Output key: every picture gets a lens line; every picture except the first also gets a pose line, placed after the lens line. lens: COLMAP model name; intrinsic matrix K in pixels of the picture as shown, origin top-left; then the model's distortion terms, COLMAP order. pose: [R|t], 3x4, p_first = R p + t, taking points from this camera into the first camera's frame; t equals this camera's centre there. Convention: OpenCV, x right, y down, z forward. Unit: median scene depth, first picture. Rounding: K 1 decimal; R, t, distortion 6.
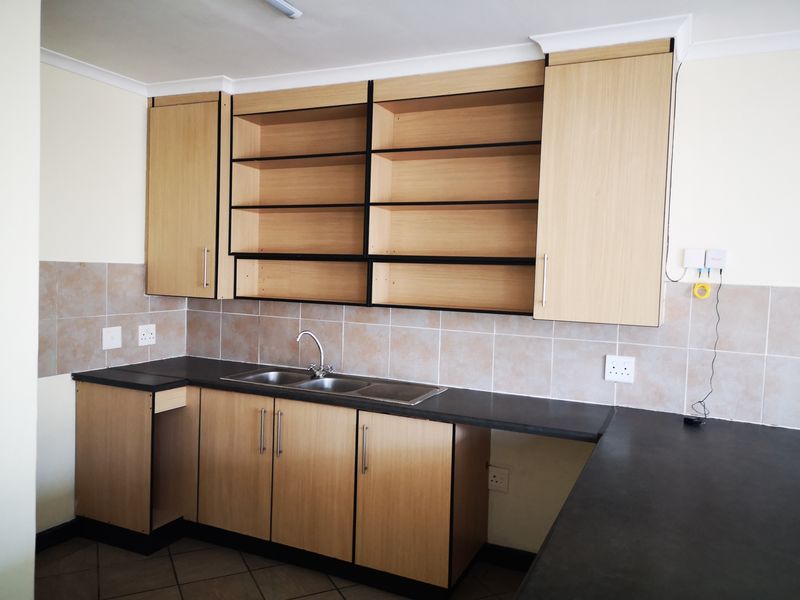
lens RADIAL K [[618.8, 0, 400.0], [0, 618.8, 300.0], [0, 0, 1]] dist [0.058714, -0.054113]
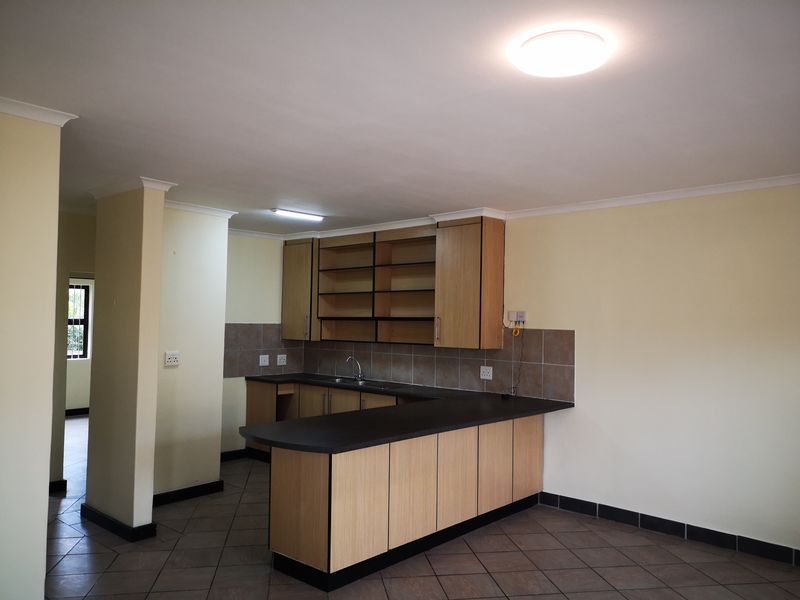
lens RADIAL K [[618.8, 0, 400.0], [0, 618.8, 300.0], [0, 0, 1]] dist [0.058714, -0.054113]
pose [[0.952426, -0.029752, -0.303314, 0.618721], [0.002426, 0.995932, -0.090073, 0.051247], [0.304760, 0.085052, 0.948624, -0.850492]]
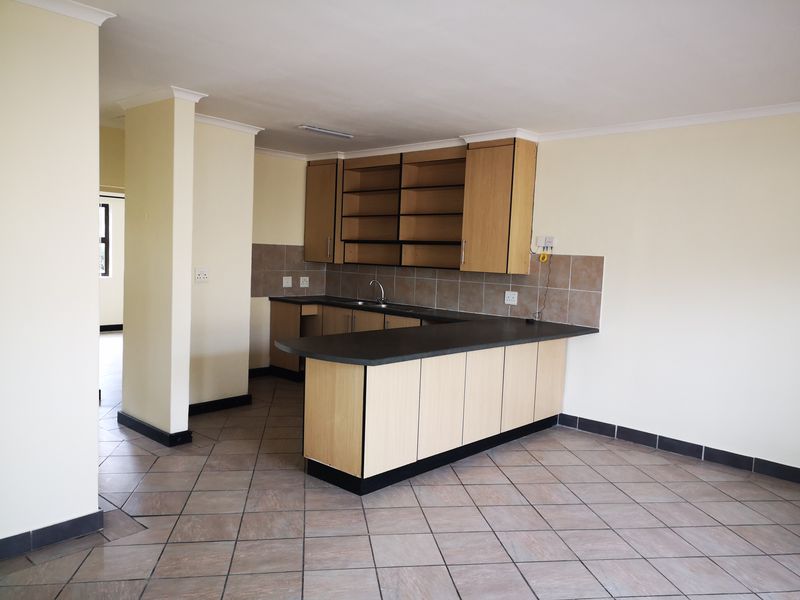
lens RADIAL K [[618.8, 0, 400.0], [0, 618.8, 300.0], [0, 0, 1]] dist [0.058714, -0.054113]
pose [[0.947968, 0.027863, -0.317145, 0.573493], [-0.022491, 0.999535, 0.020588, 0.075511], [0.317571, -0.012384, 0.948154, -0.866226]]
